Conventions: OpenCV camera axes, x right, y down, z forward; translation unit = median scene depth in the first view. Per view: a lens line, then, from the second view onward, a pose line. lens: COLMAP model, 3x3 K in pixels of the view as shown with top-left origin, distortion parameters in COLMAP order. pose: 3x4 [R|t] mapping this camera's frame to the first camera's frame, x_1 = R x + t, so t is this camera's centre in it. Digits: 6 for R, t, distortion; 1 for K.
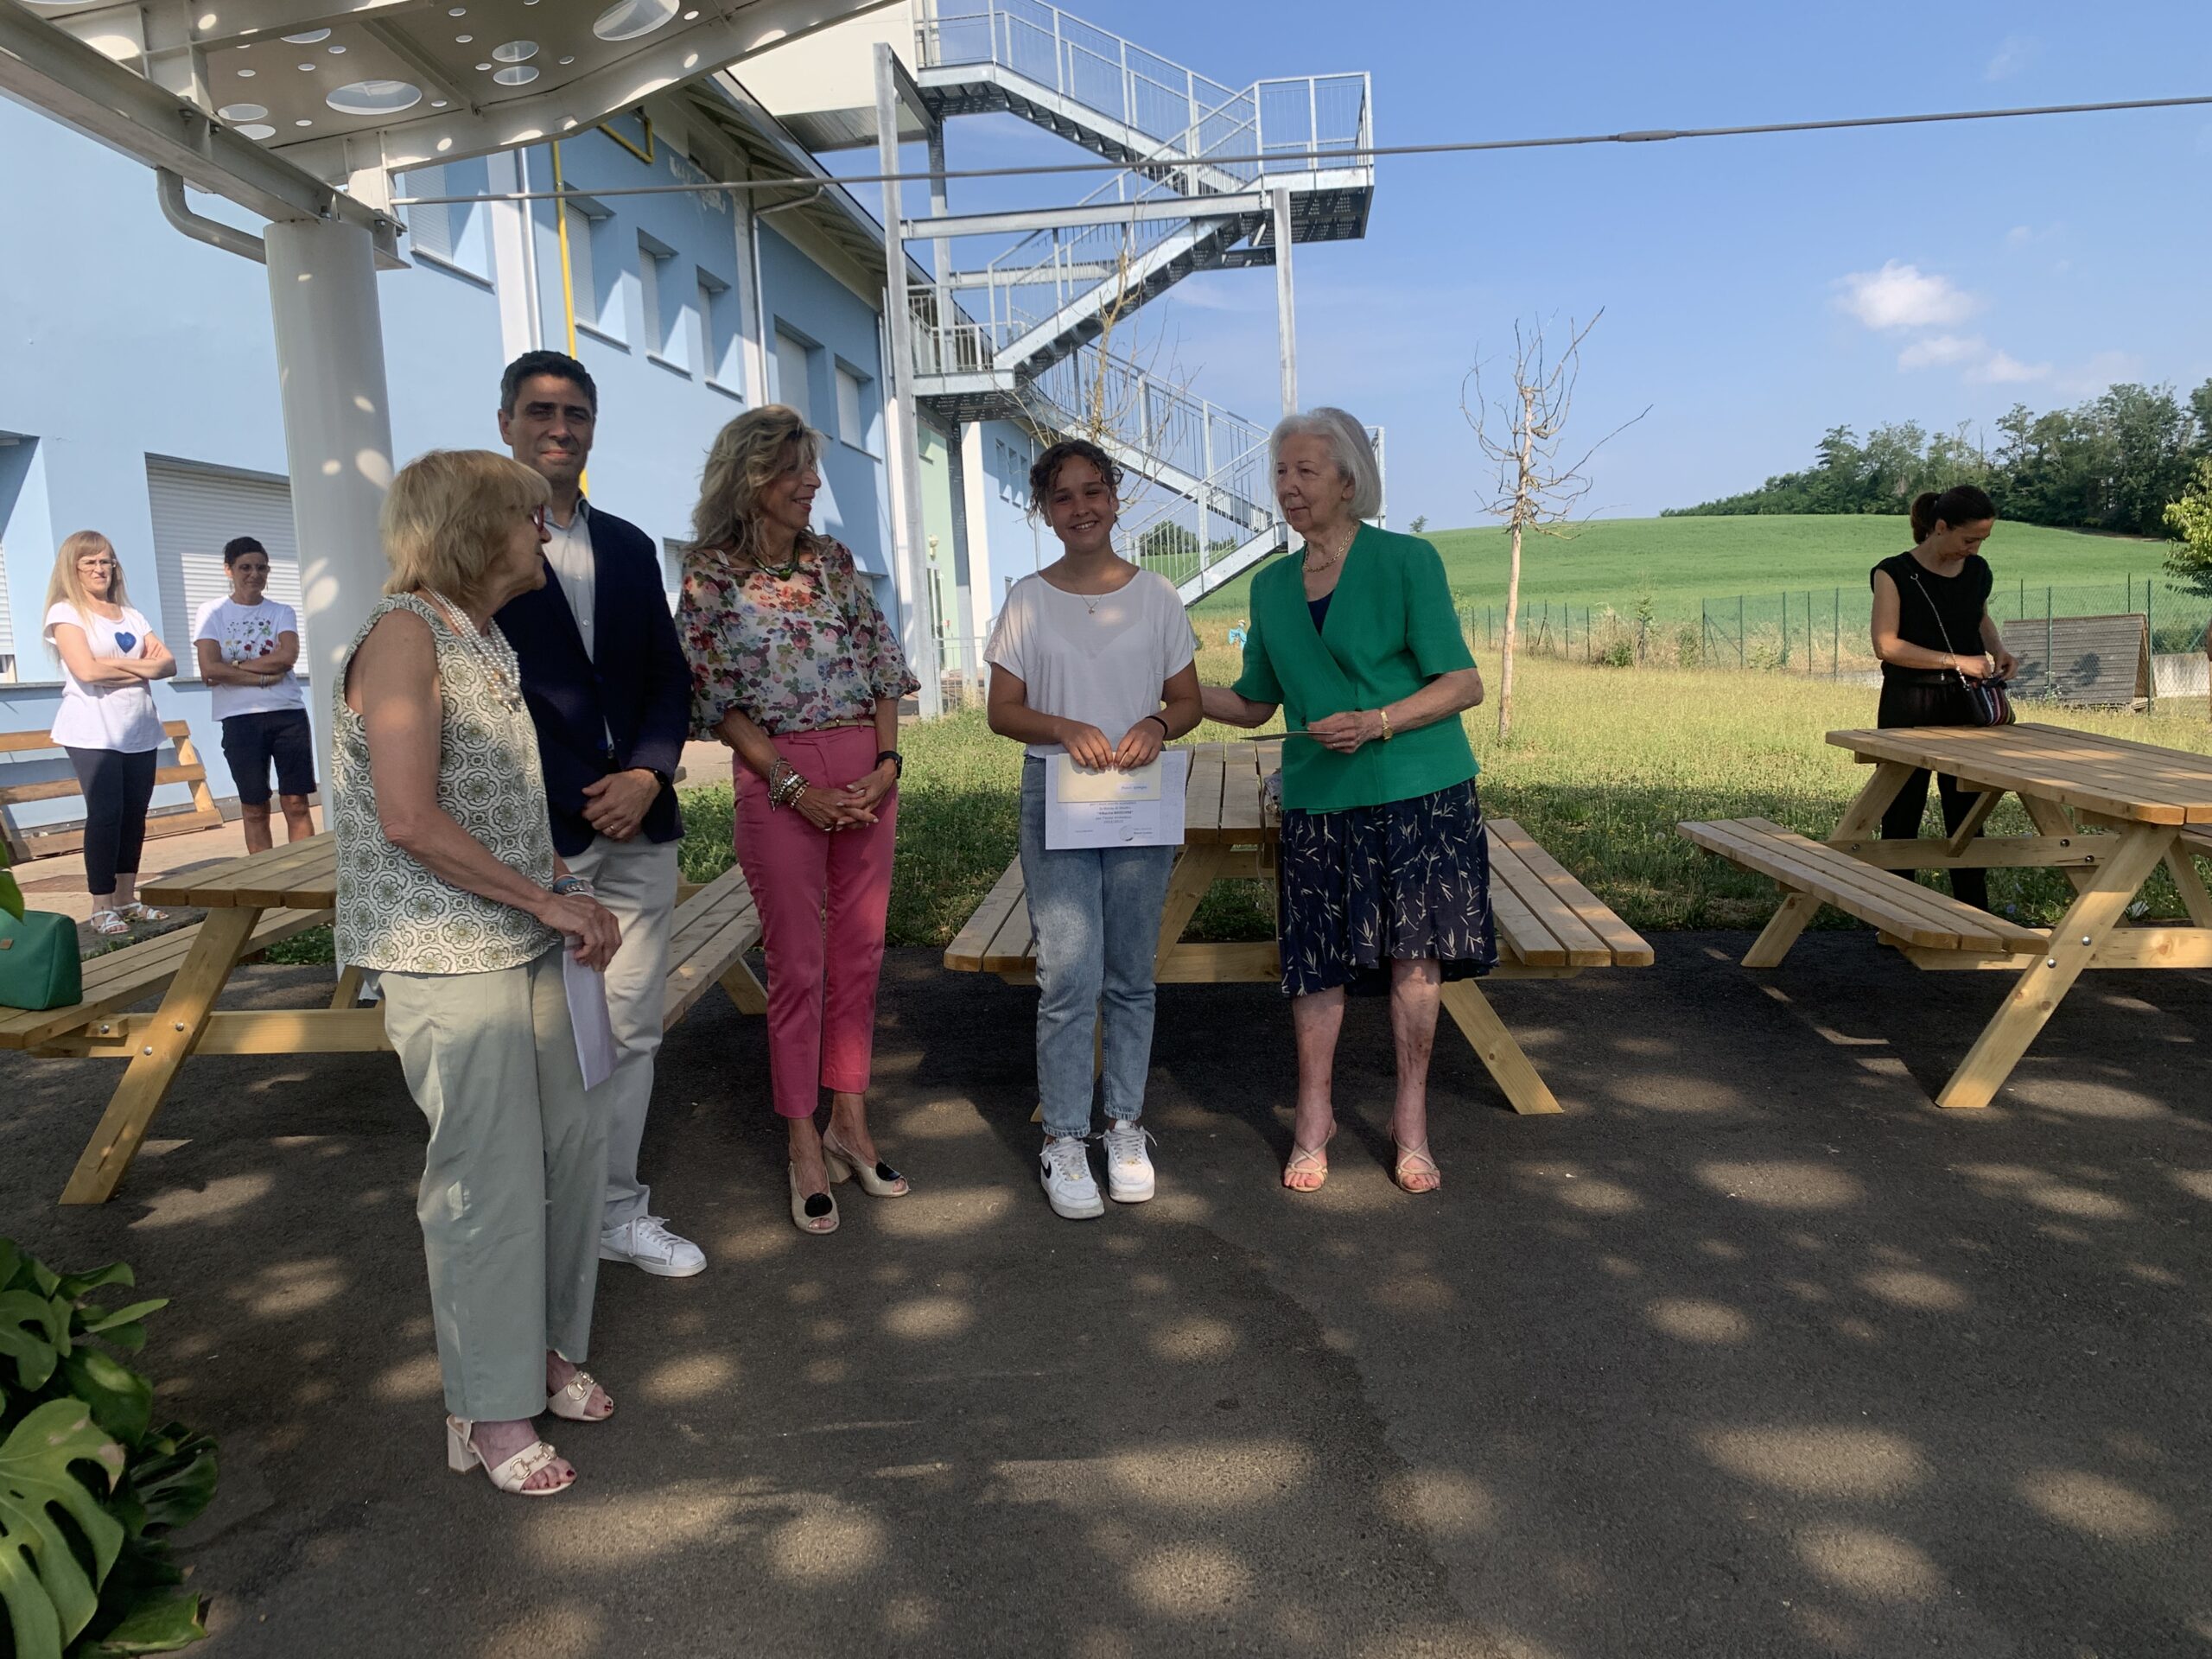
lens RADIAL K [[1728.8, 0, 1106.0], [0, 1728.8, 829.5], [0, 0, 1]] dist [0.008534, -0.004410]
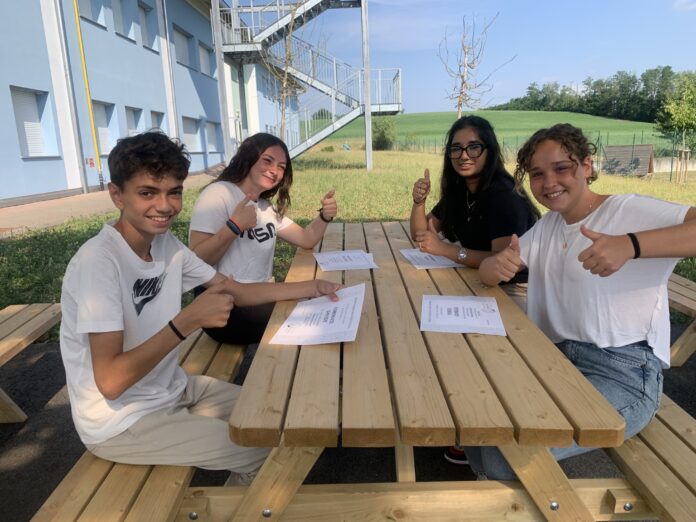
lens RADIAL K [[537.9, 0, 346.4], [0, 537.9, 267.4], [0, 0, 1]] dist [0.008617, -0.001463]
pose [[0.996816, -0.002545, 0.079693, 0.008868], [-0.006190, 0.994003, 0.109176, -0.017377], [-0.079493, -0.109322, 0.990823, 0.139429]]
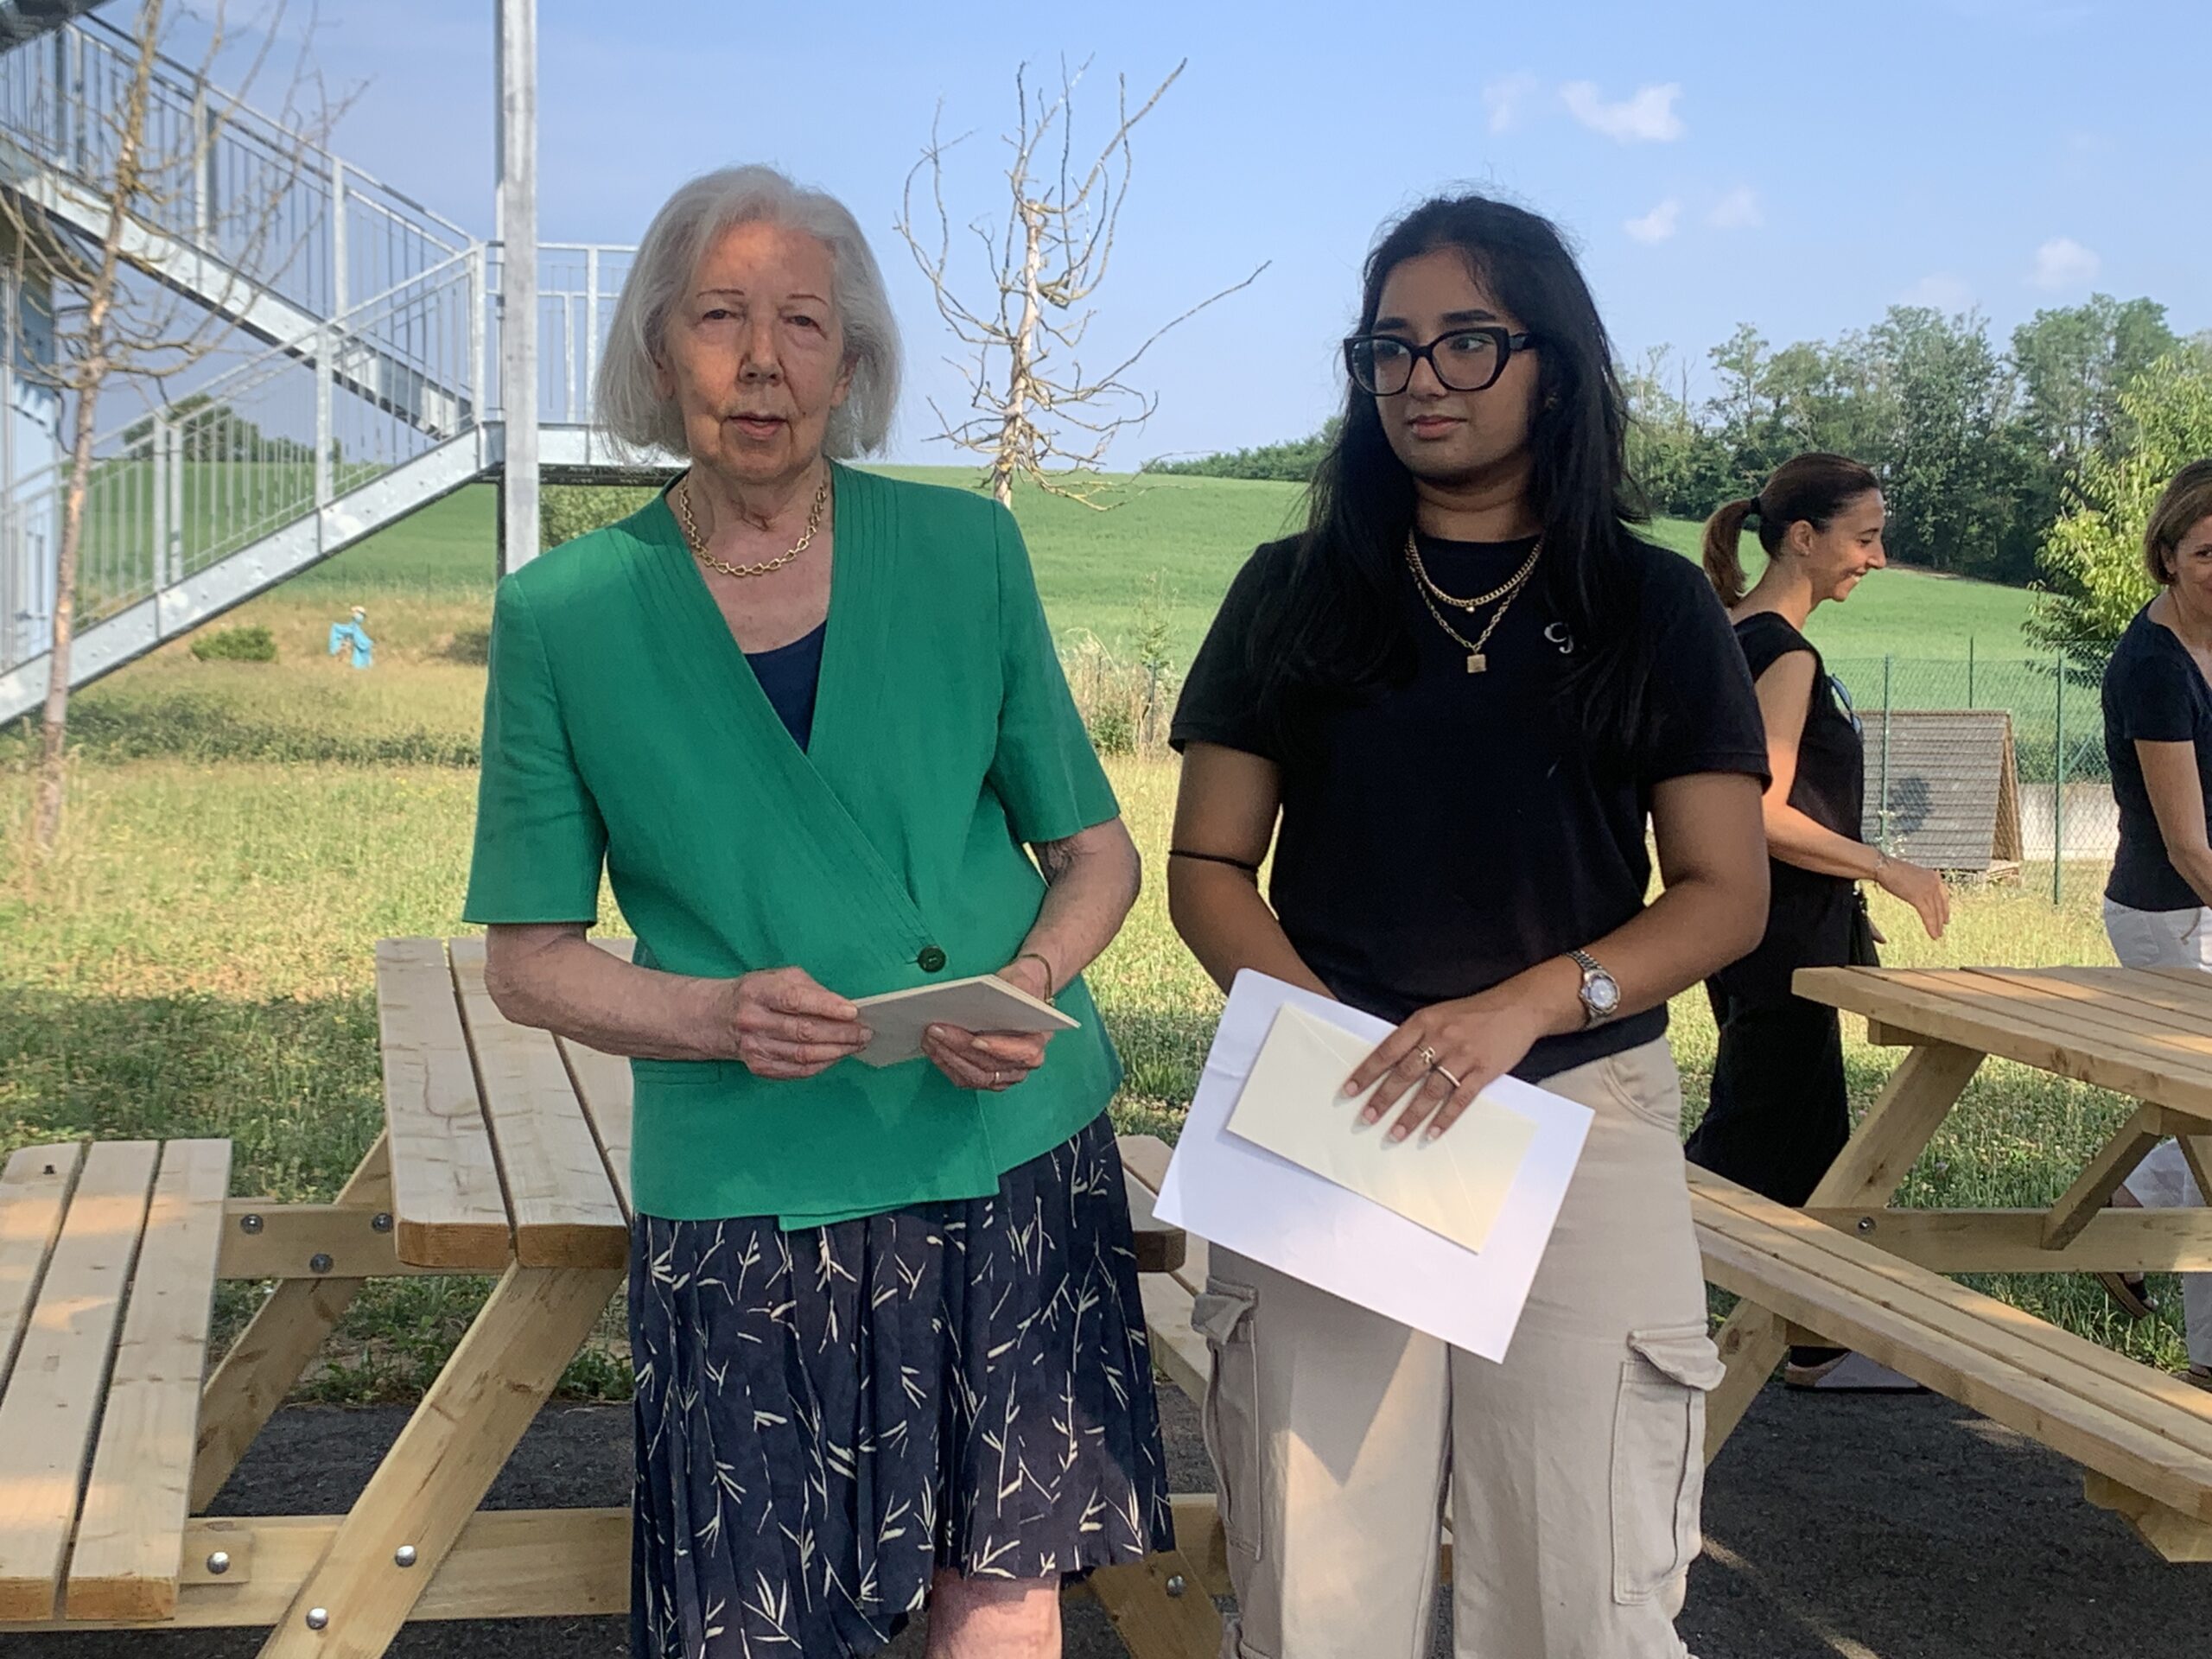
lens RADIAL K [[3365.6, 0, 1066.7], [0, 3365.6, 782.8], [0, 0, 1]] dist [0.180109, -0.568941]
pose [[0.956526, 0.053510, 0.286698, -0.011267], [-0.032509, 0.996461, -0.077518, -0.007818], [-0.289831, 0.064828, 0.954880, 0.045474]]
